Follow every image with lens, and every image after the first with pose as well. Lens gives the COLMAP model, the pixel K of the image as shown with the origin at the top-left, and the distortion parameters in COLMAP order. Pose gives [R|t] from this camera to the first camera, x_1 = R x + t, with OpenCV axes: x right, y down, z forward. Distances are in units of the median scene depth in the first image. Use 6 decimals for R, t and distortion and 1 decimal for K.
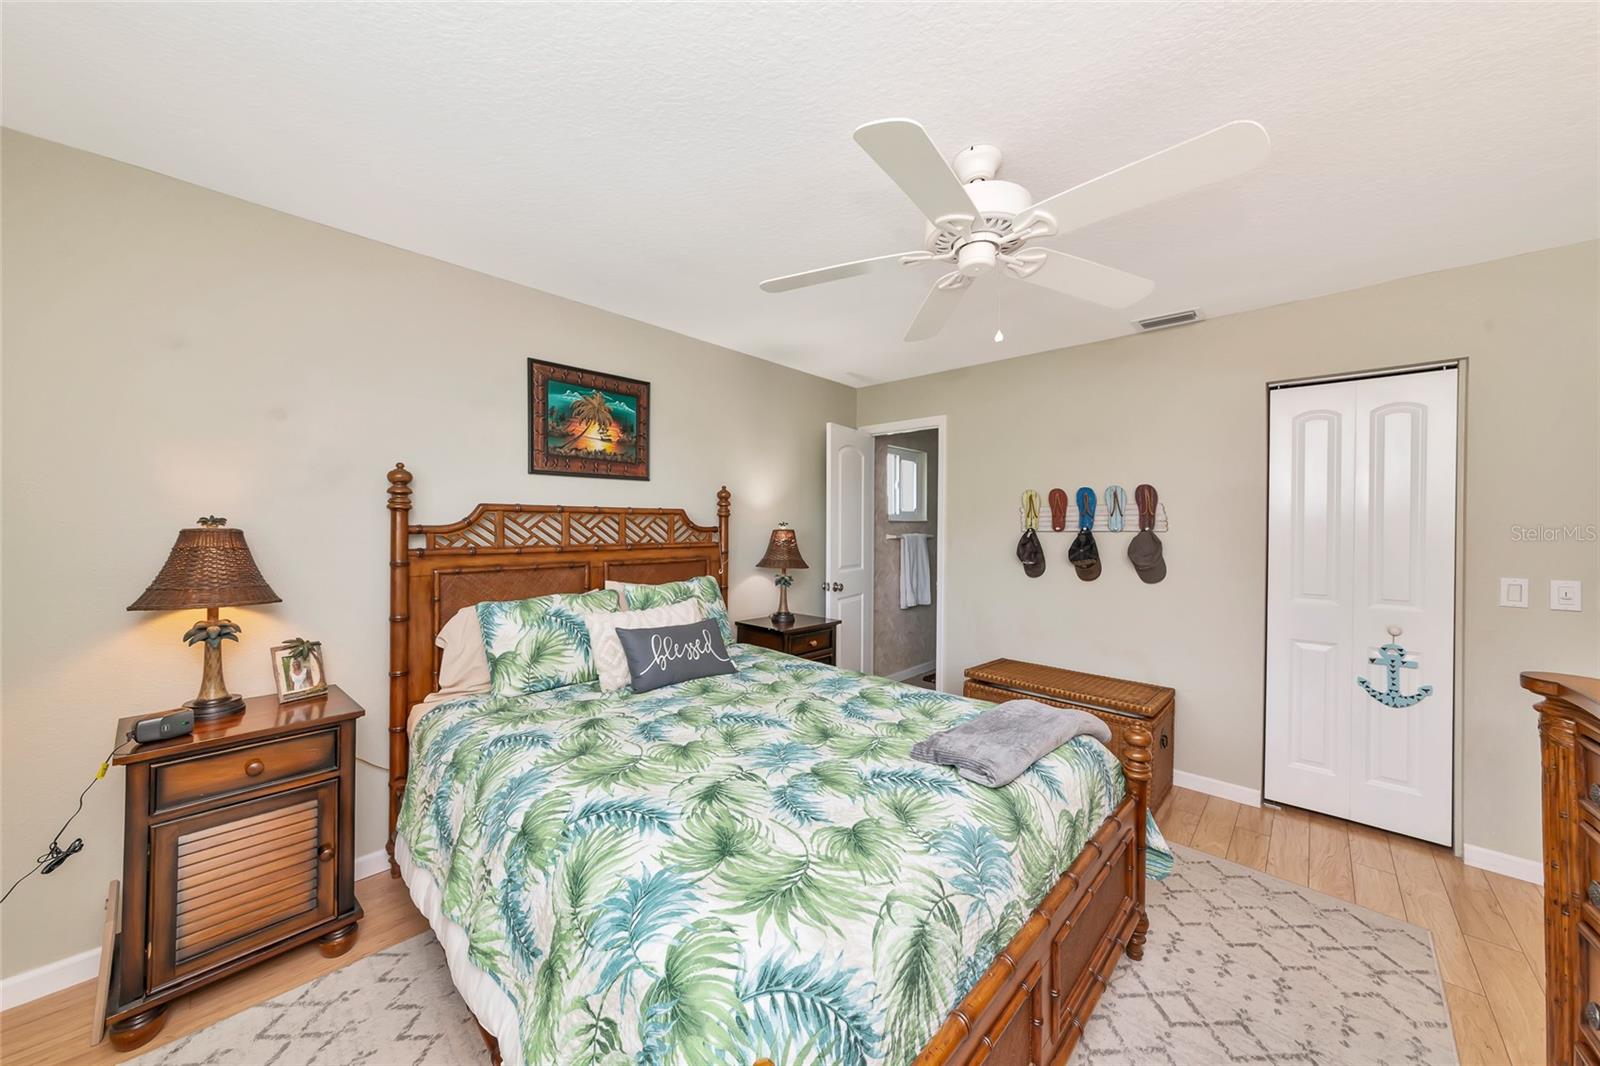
lens RADIAL K [[560.2, 0, 794.9], [0, 560.2, 533.2], [0, 0, 1]] dist [-0.003040, -0.000081]
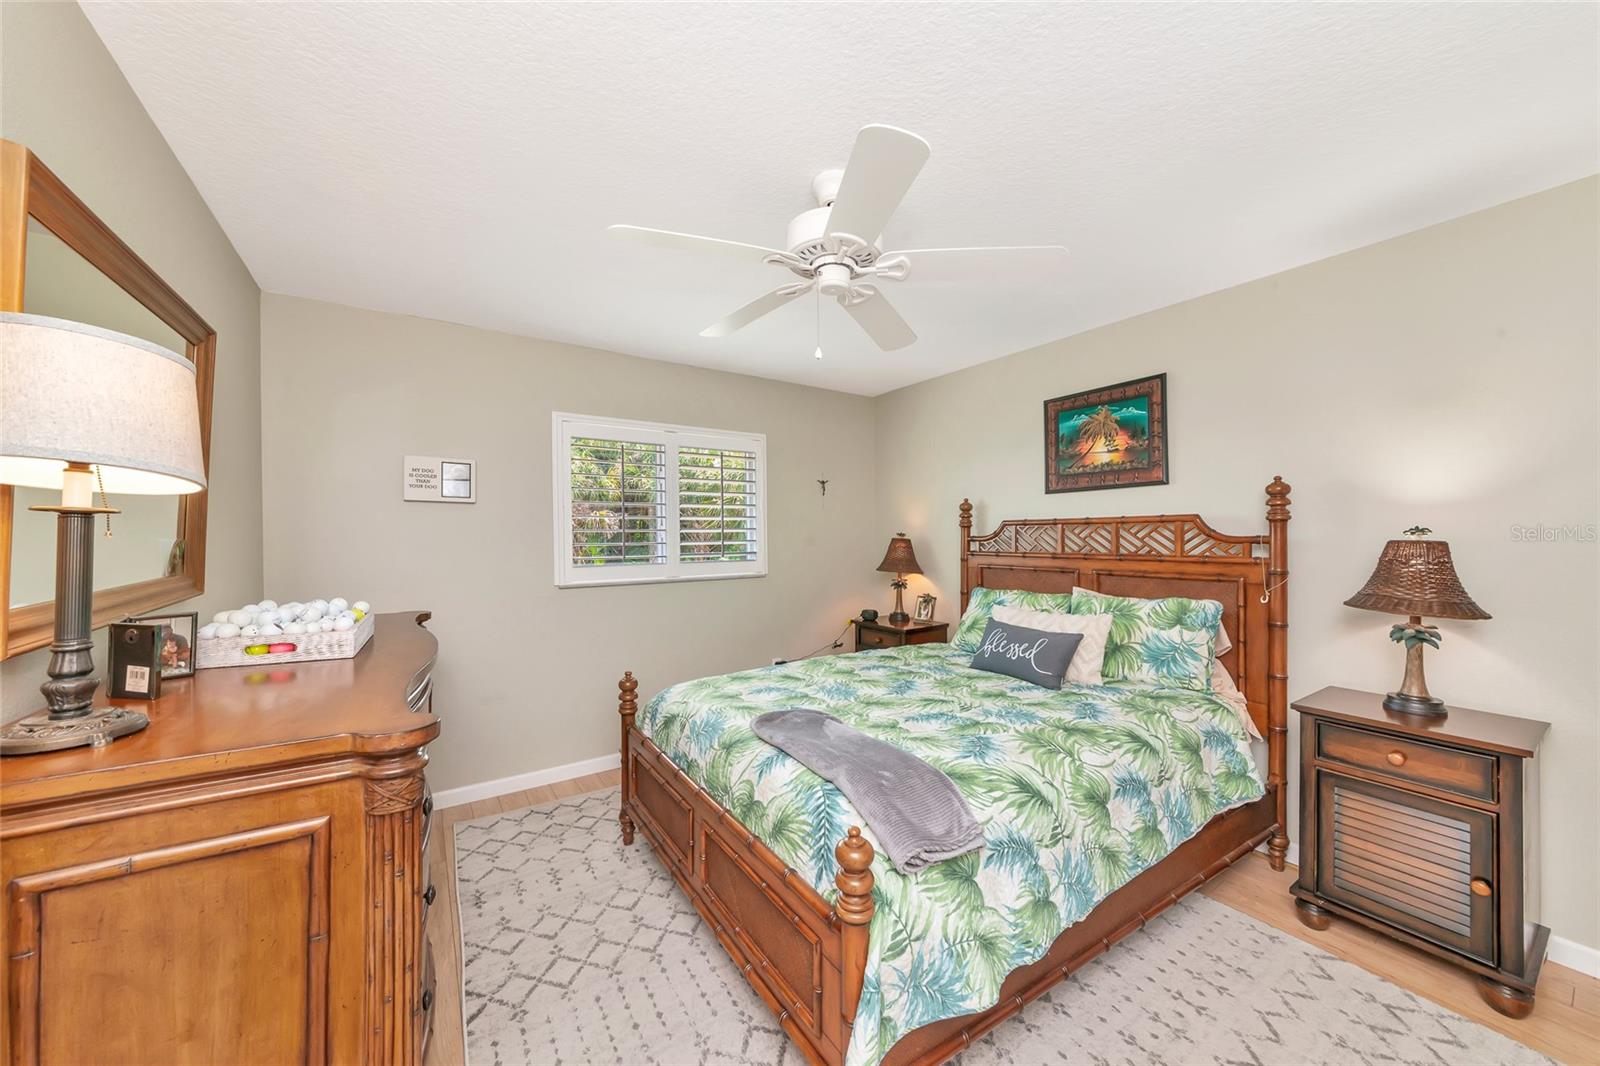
lens RADIAL K [[569.5, 0, 794.3], [0, 569.5, 552.0], [0, 0, 1]] dist [-0.005567, 0.003115]
pose [[-0.235834, 0.023114, -0.971518, 0.847775], [-0.009974, 0.999607, 0.026204, -0.005010], [0.971742, 0.015869, -0.235511, 0.725442]]
